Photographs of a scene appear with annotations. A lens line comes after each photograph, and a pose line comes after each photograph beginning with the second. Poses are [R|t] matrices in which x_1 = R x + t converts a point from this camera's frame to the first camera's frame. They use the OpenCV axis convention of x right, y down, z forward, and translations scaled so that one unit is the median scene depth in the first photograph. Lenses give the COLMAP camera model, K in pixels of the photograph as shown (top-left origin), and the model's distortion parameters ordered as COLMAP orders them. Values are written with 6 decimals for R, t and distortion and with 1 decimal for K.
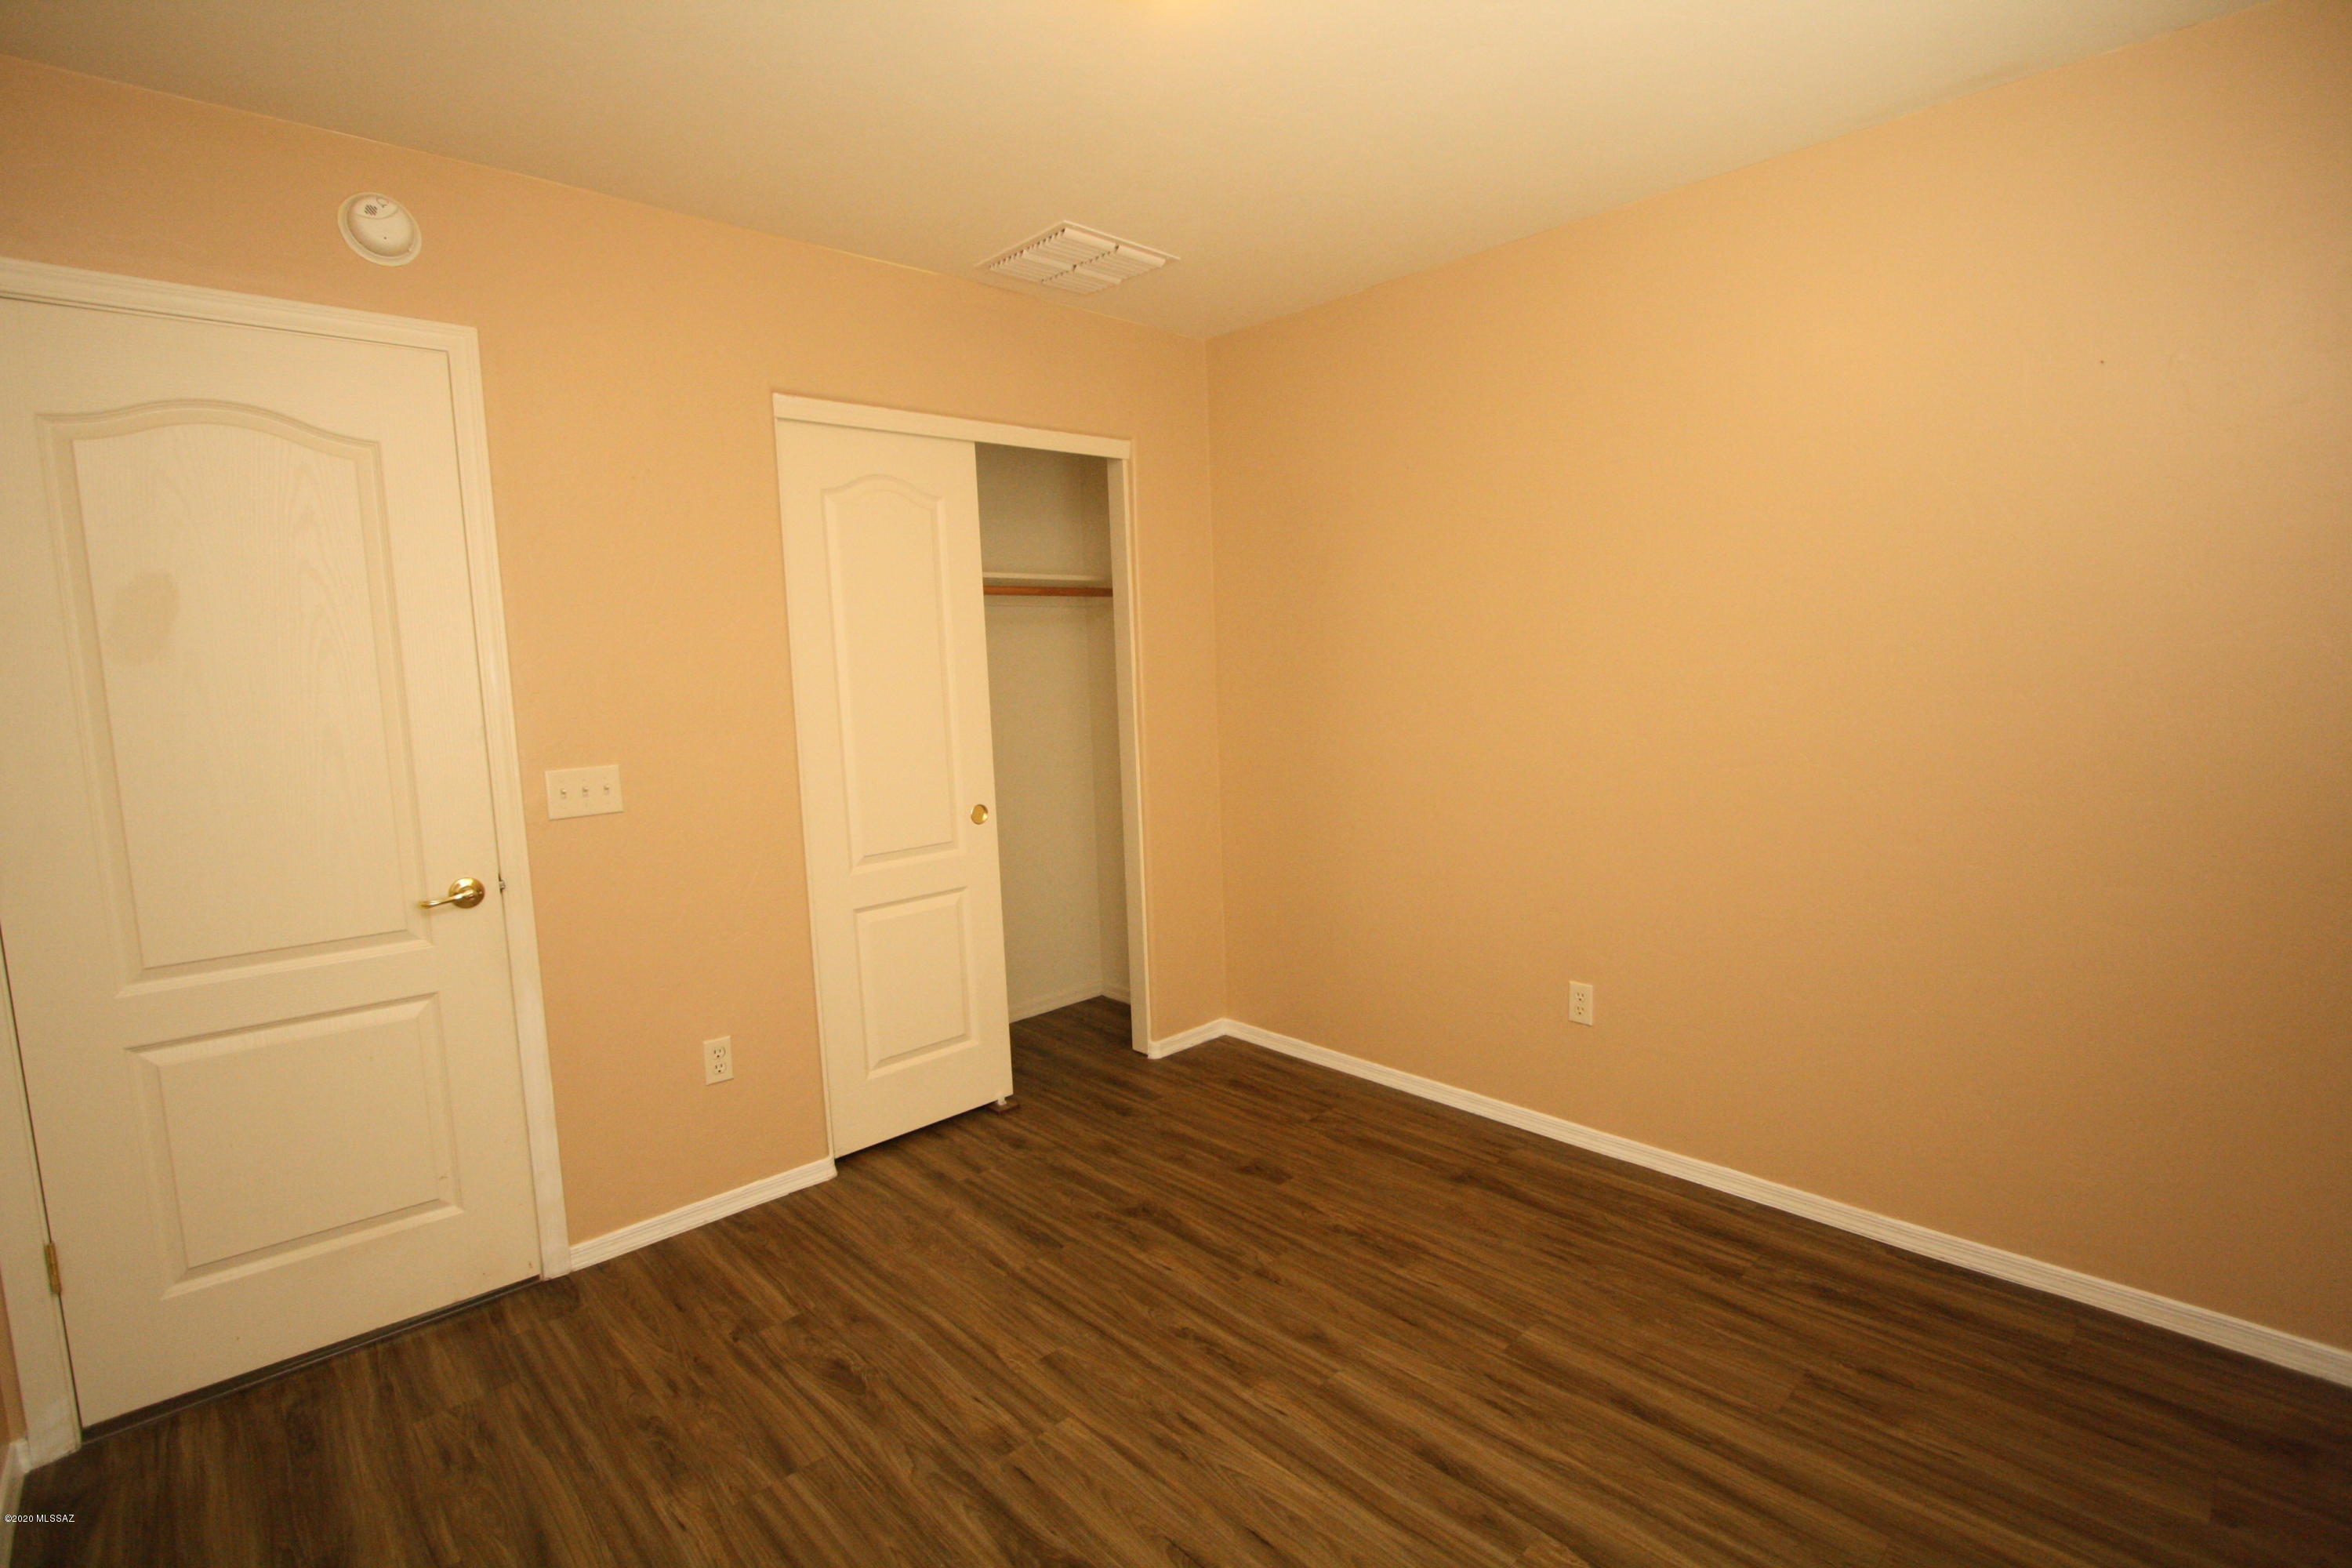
lens RADIAL K [[1101.9, 0, 1173.9], [0, 1101.9, 781.4], [0, 0, 1]] dist [-0.018818, 0.004141]
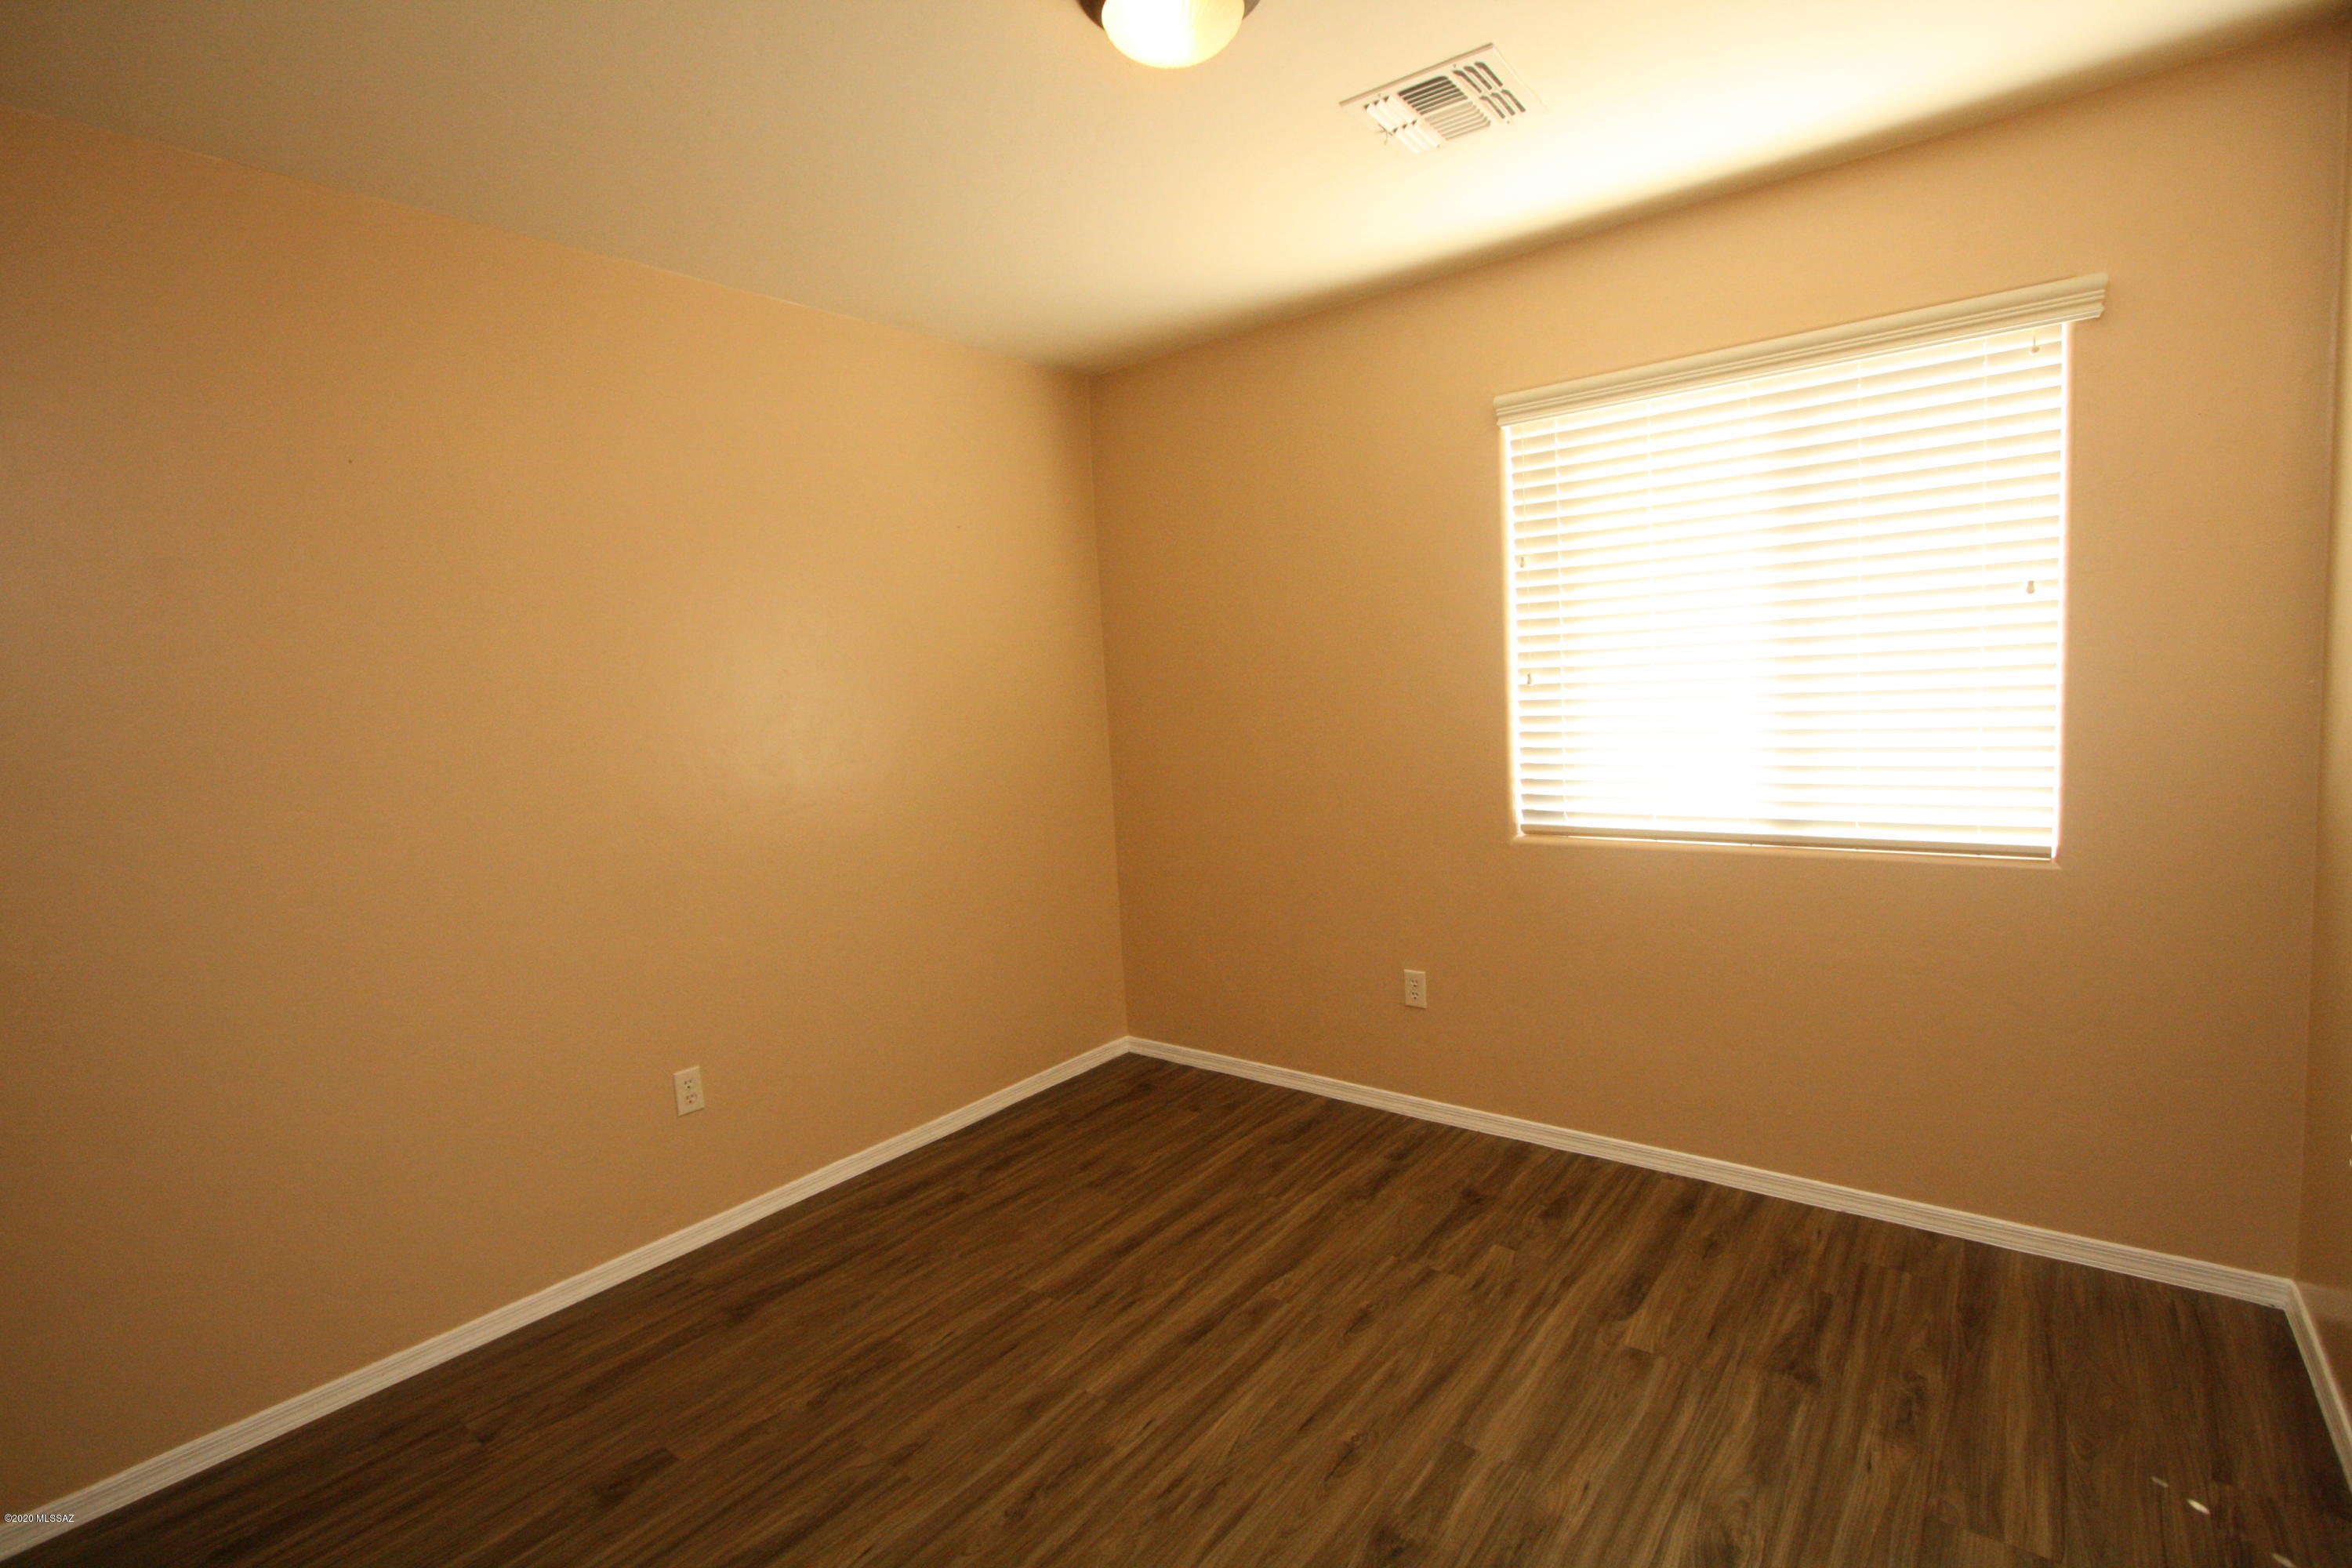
lens RADIAL K [[1101.9, 0, 1173.4], [0, 1101.9, 787.8], [0, 0, 1]] dist [-0.018818, 0.004141]
pose [[-0.150257, -0.057640, 0.986965, -0.804447], [0.167006, 0.982473, 0.082803, -0.079477], [-0.974439, 0.177271, -0.137998, 0.927406]]
